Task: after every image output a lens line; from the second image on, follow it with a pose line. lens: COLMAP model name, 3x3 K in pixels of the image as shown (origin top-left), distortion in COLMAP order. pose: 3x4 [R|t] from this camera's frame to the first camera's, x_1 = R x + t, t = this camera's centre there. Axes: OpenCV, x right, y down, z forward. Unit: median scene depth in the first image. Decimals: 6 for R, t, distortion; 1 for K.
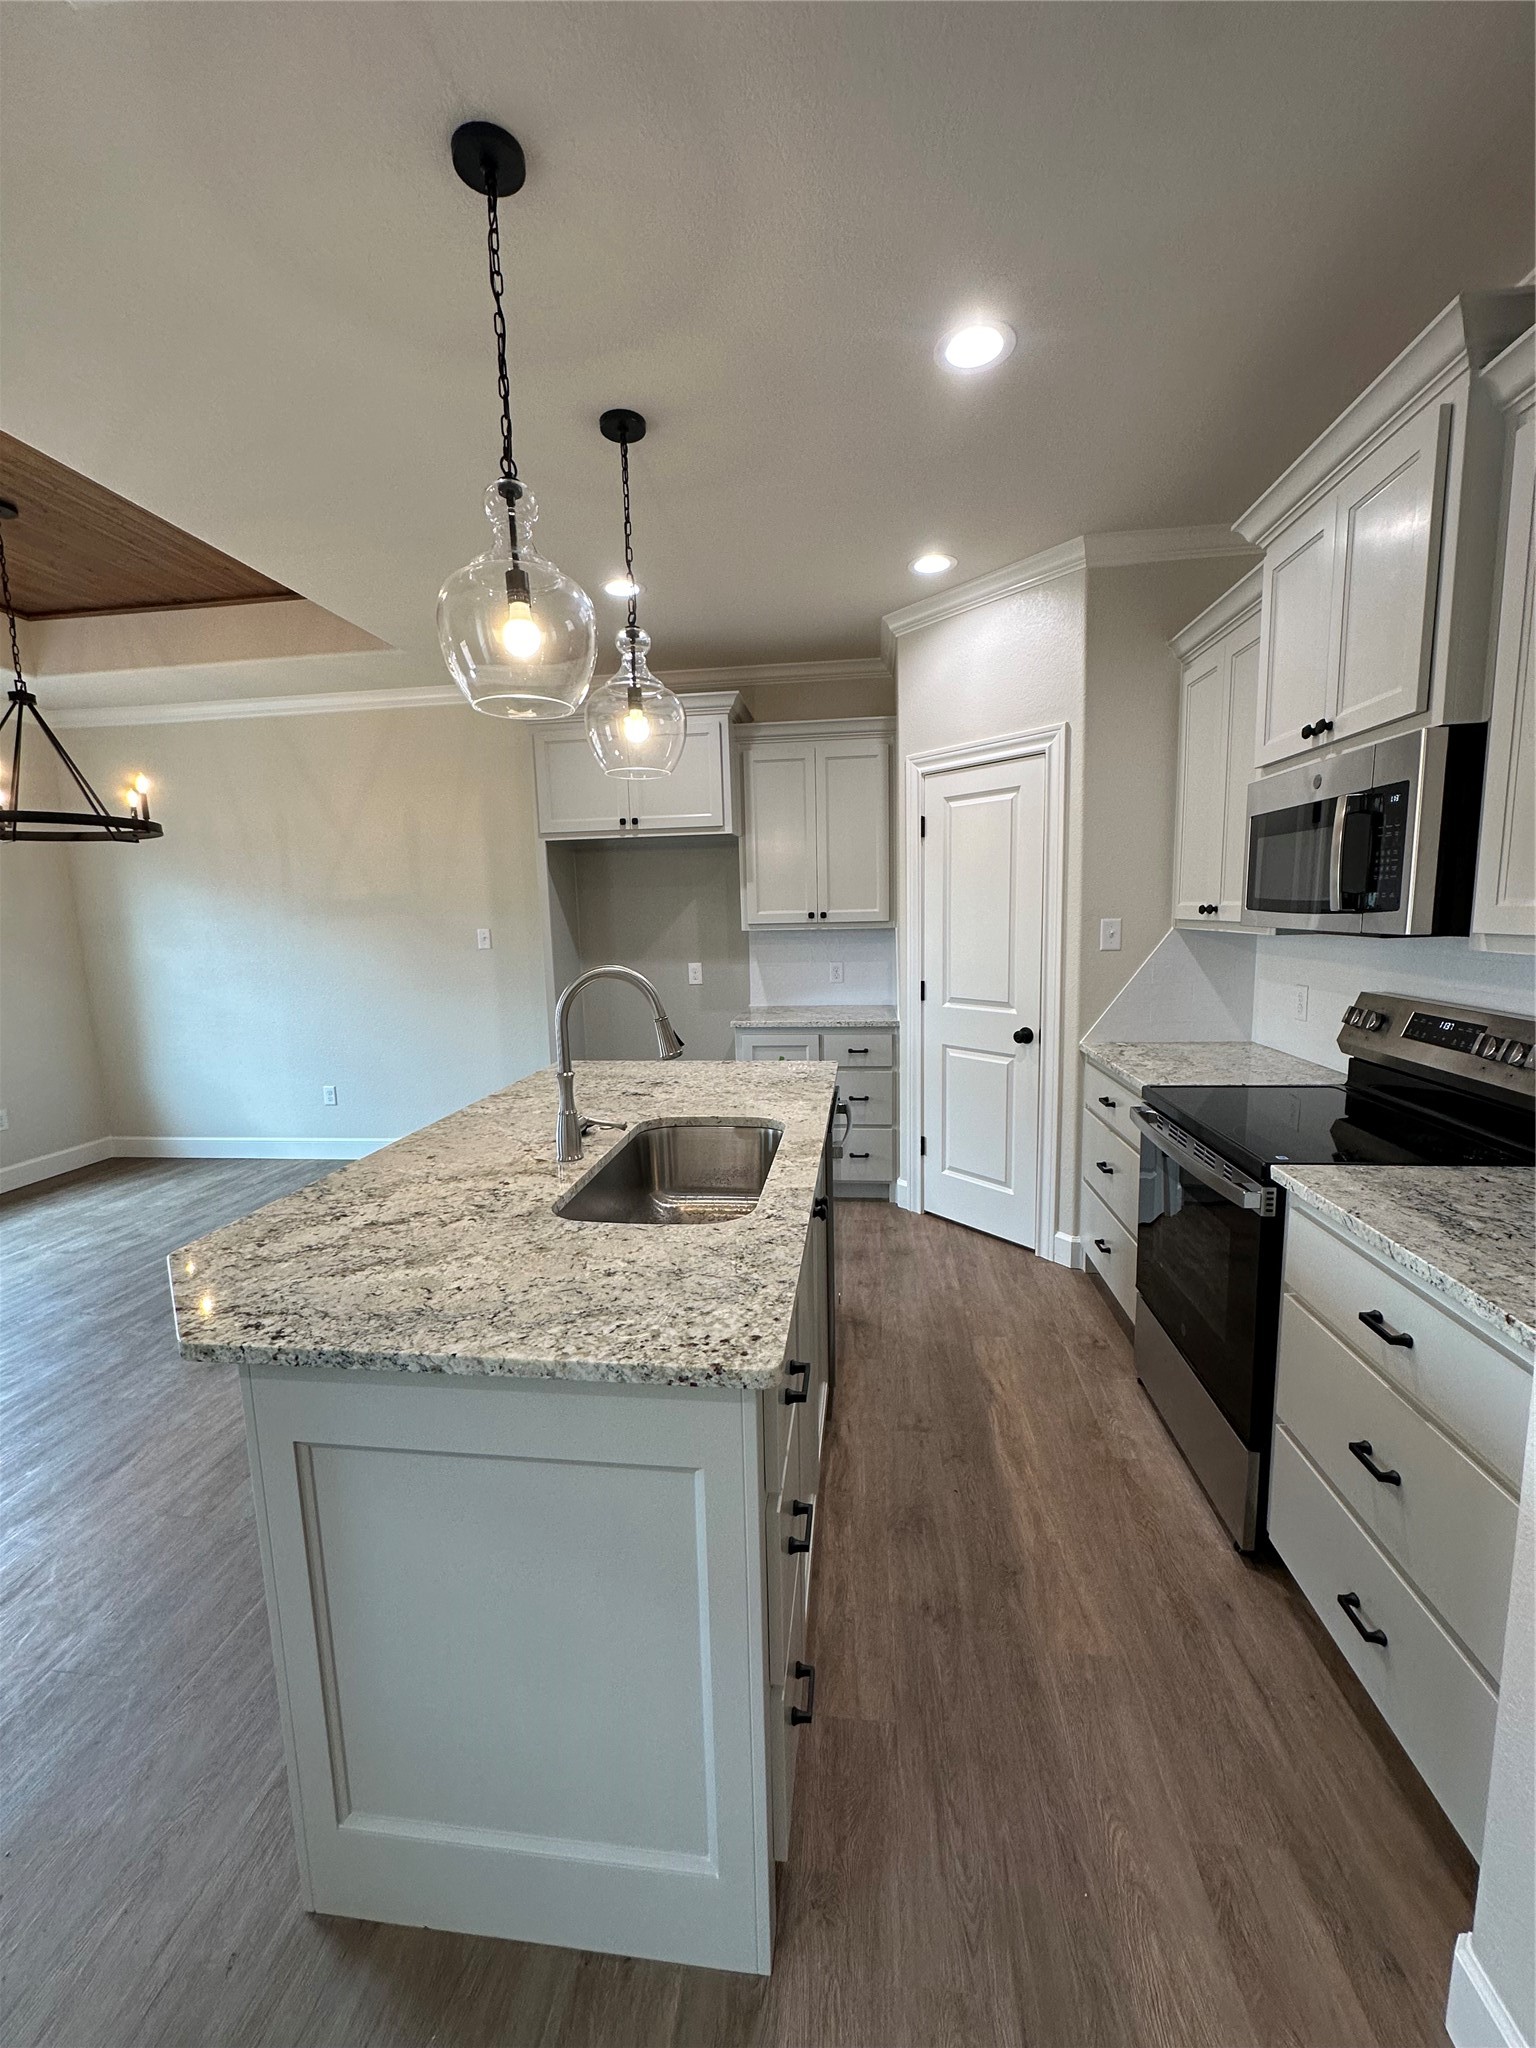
lens RADIAL K [[815.8, 0, 767.1], [0, 815.8, 1022.8], [0, 0, 1]] dist [-0.003694, 0.000770]
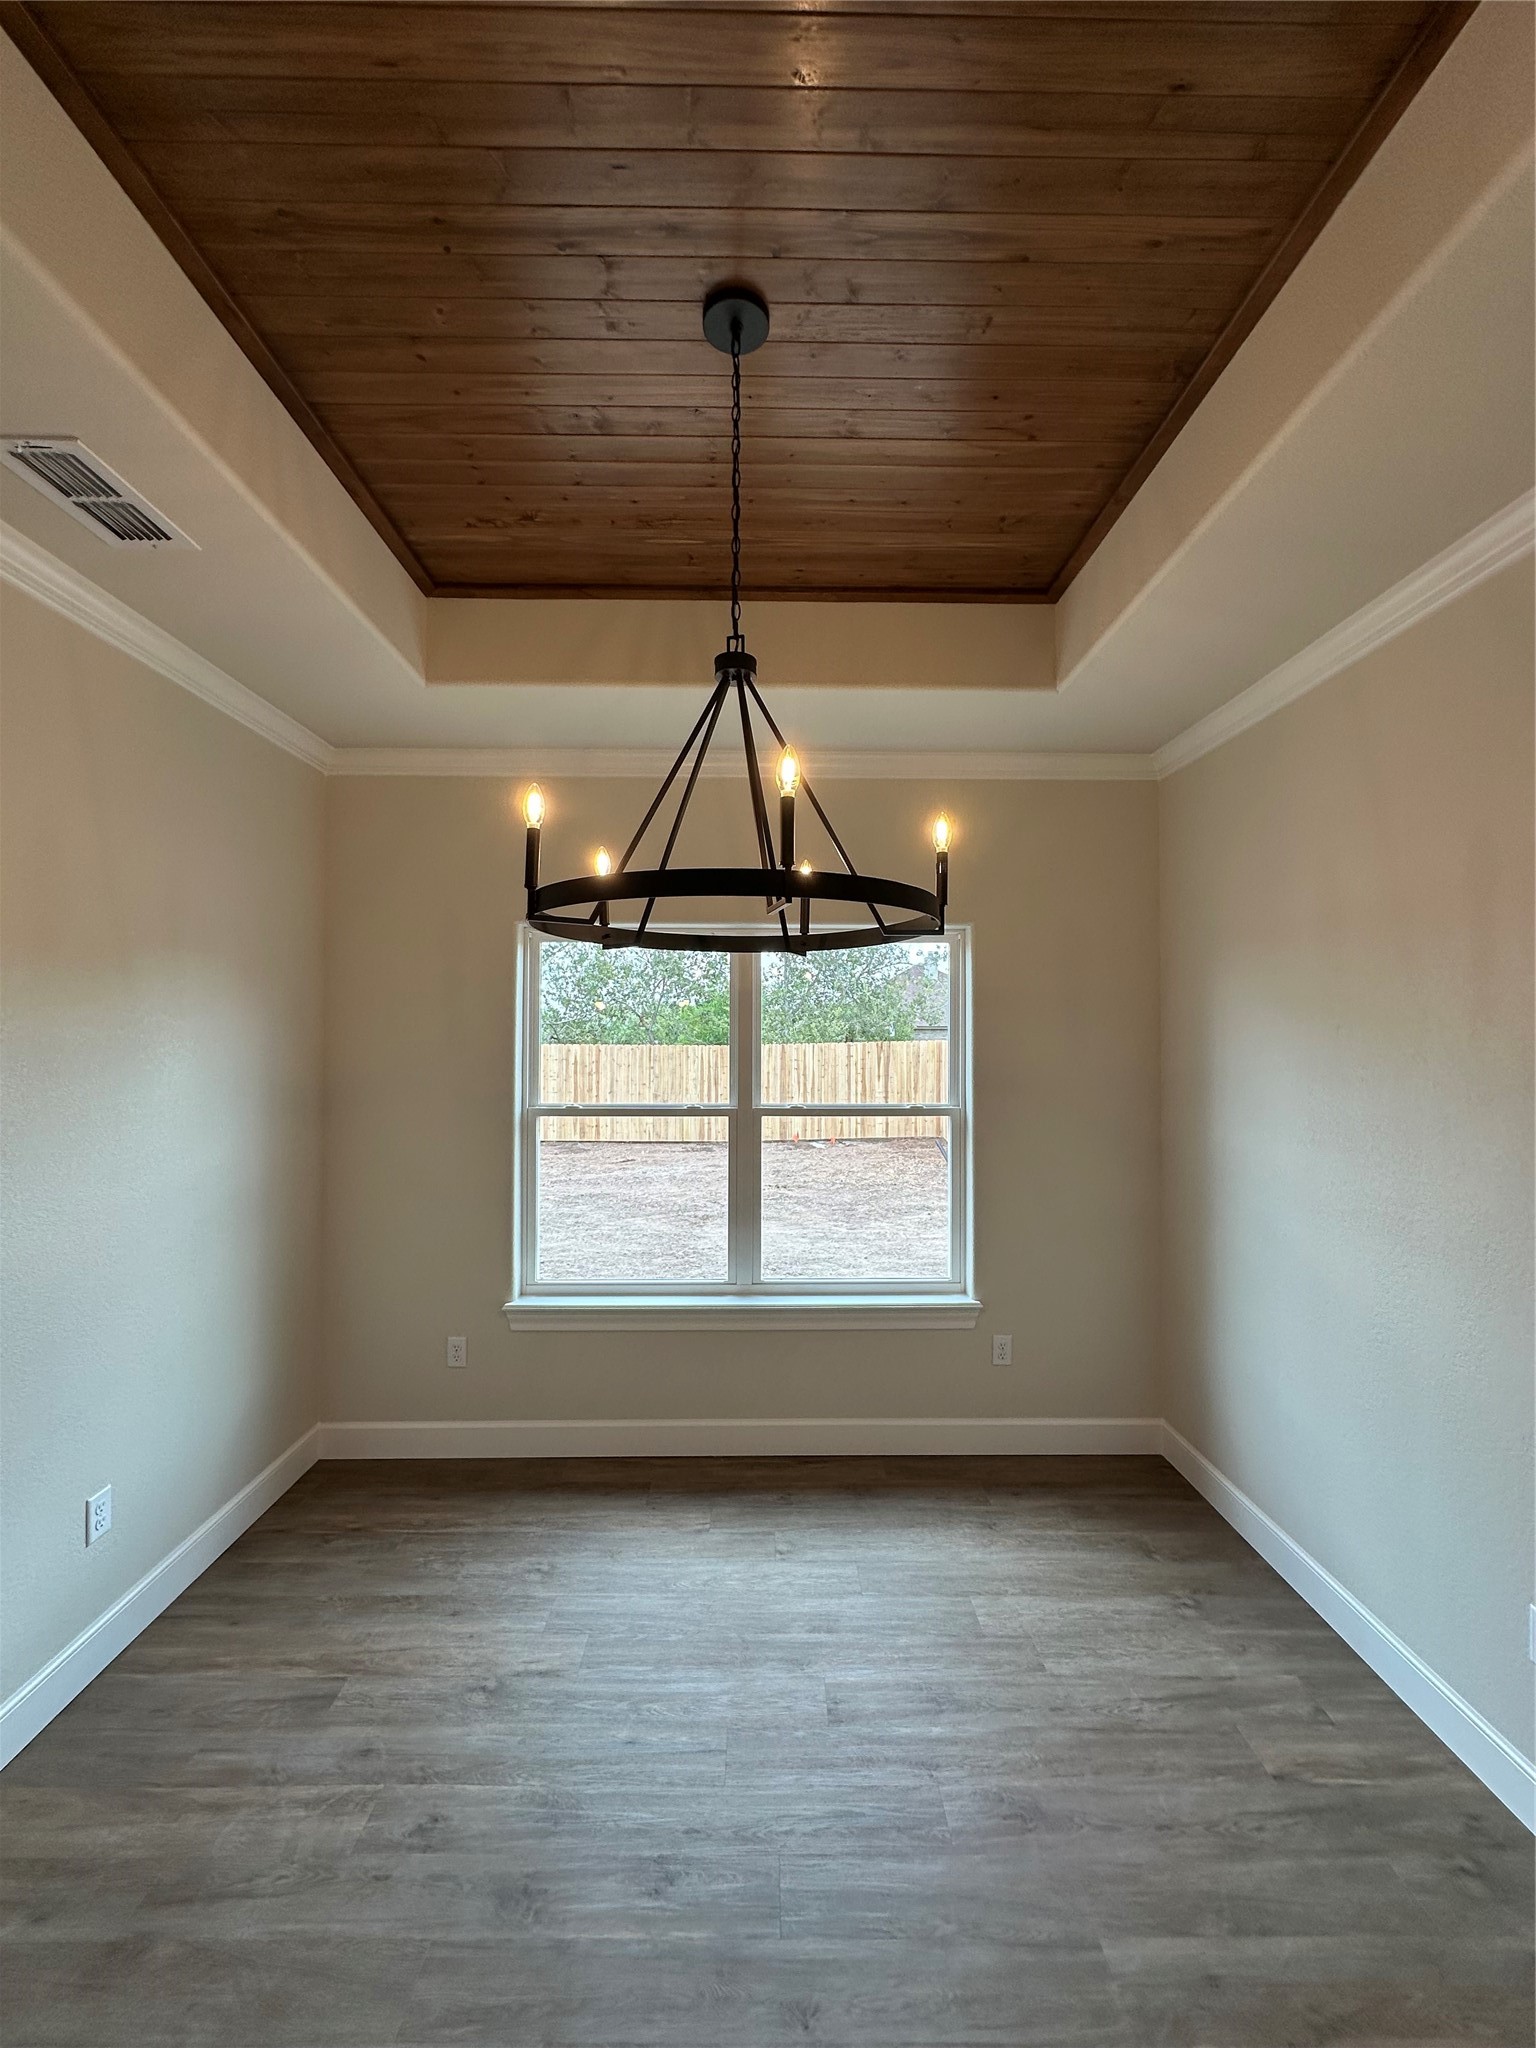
lens RADIAL K [[815.8, 0, 767.1], [0, 815.8, 1022.8], [0, 0, 1]] dist [-0.003694, 0.000770]
pose [[0.139896, 0.003388, -0.990160, -0.533663], [-0.147985, 0.988834, -0.017525, -0.222435], [0.979045, 0.148980, 0.138835, 1.269740]]
